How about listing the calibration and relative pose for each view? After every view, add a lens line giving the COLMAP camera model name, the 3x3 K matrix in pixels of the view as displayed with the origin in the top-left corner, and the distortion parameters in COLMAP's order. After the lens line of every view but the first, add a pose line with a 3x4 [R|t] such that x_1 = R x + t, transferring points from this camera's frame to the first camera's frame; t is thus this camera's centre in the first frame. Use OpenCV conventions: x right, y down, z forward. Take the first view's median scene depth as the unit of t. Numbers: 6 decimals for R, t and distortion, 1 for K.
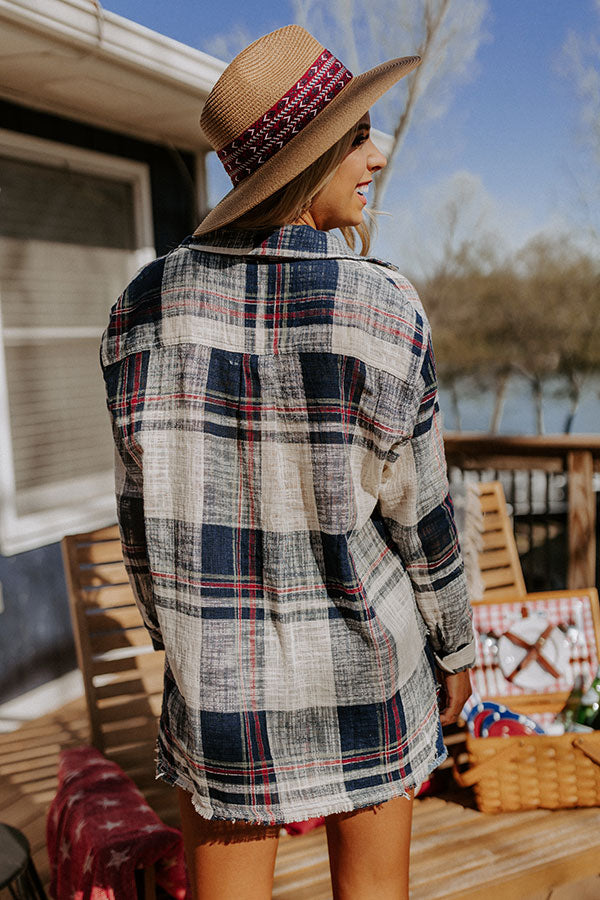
lens RADIAL K [[947.3, 0, 348.6], [0, 947.3, 449.6], [0, 0, 1]] dist [-0.006204, -0.004105]
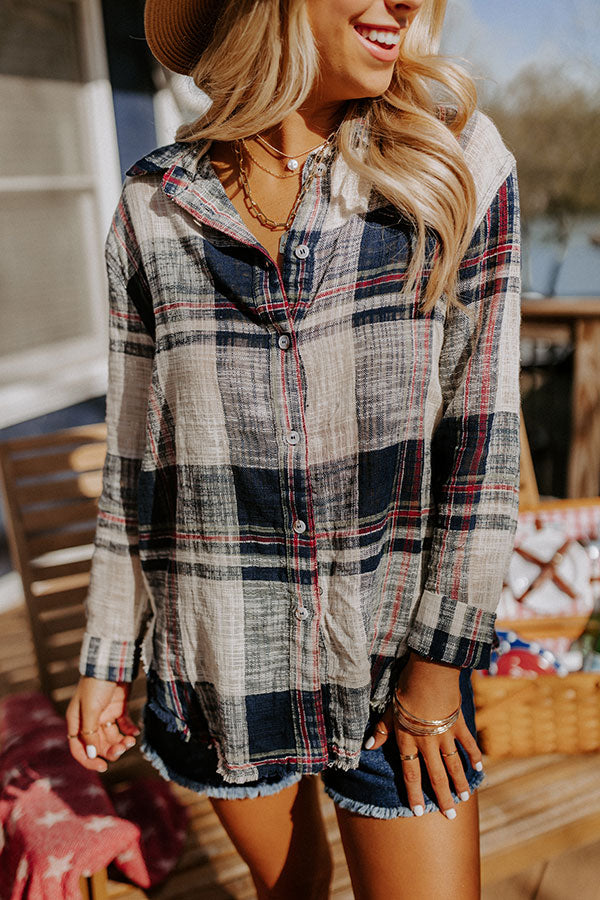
lens RADIAL K [[947.3, 0, 348.6], [0, 947.3, 449.6], [0, 0, 1]] dist [-0.006204, -0.004105]
pose [[0.999815, -0.003773, 0.018879, -0.004826], [0.000653, 0.986689, 0.162619, -0.038449], [-0.019241, -0.162576, 0.986508, 0.160143]]
